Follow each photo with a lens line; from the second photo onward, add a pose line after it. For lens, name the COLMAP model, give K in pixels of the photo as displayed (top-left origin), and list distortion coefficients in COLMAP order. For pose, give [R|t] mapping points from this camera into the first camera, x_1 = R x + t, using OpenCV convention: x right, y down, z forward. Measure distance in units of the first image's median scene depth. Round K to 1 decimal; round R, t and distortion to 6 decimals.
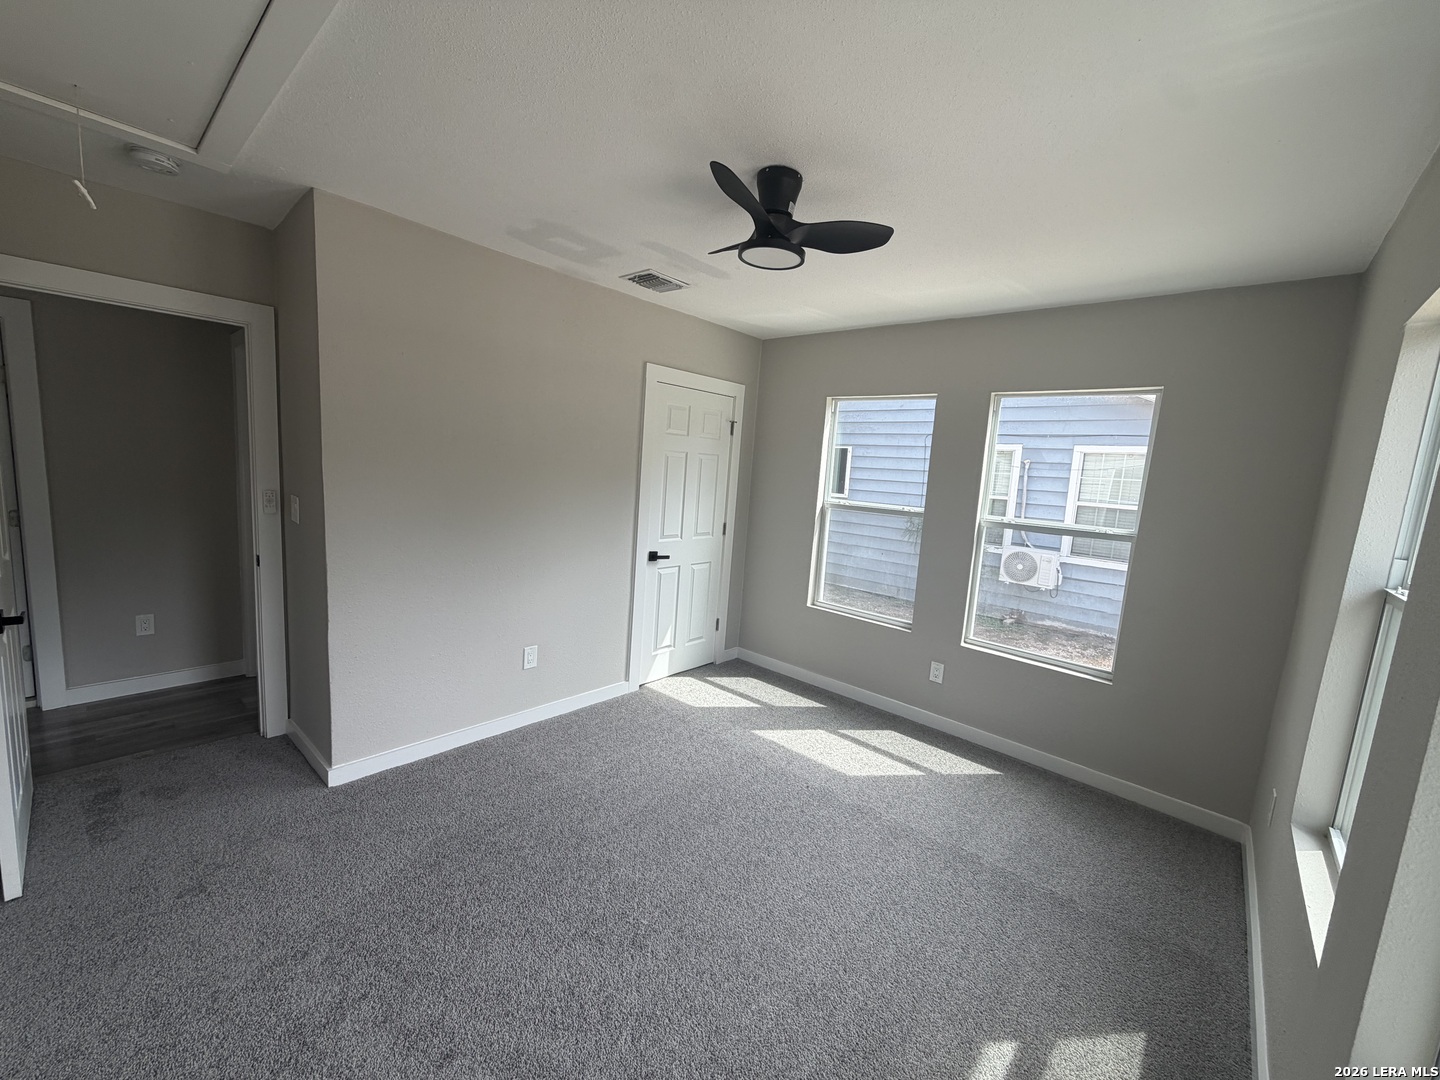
lens RADIAL K [[584.5, 0, 722.0], [0, 584.5, 547.7], [0, 0, 1]] dist [0.076174, -0.000004]
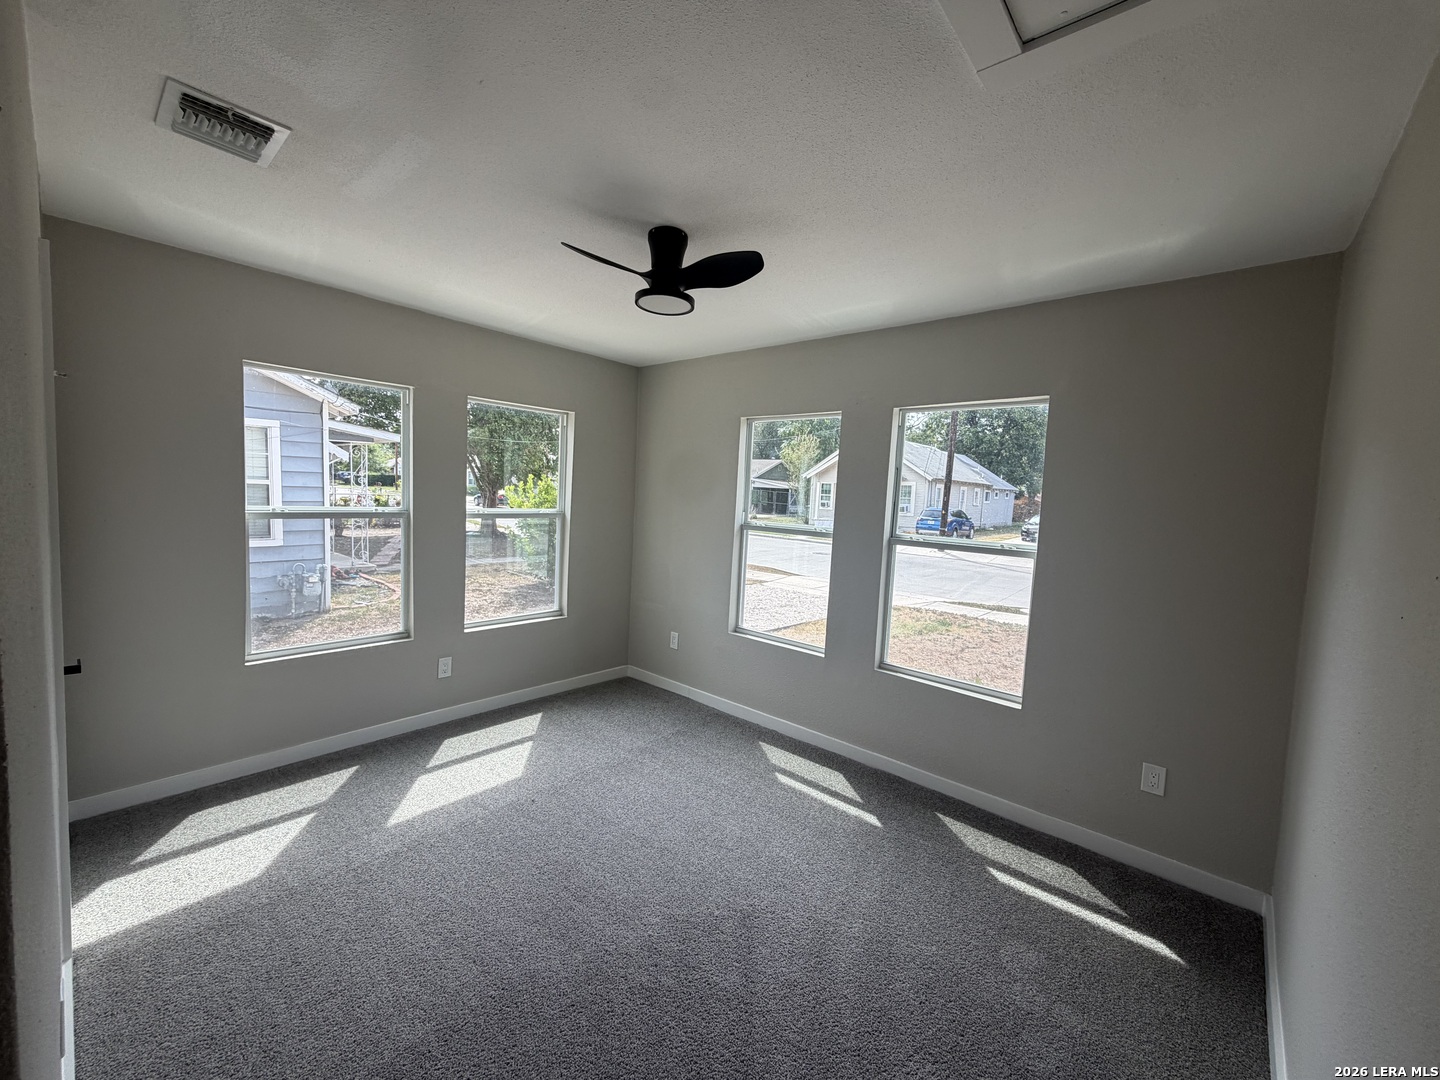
lens RADIAL K [[577.6, 0, 720.0], [0, 577.6, 540.0], [0, 0, 1]] dist [0.022340, 0.000098]
pose [[0.004471, -0.153003, 0.988216, -0.615386], [0.091927, 0.984104, 0.151951, -0.116251], [-0.995756, 0.090164, 0.018465, 0.529894]]
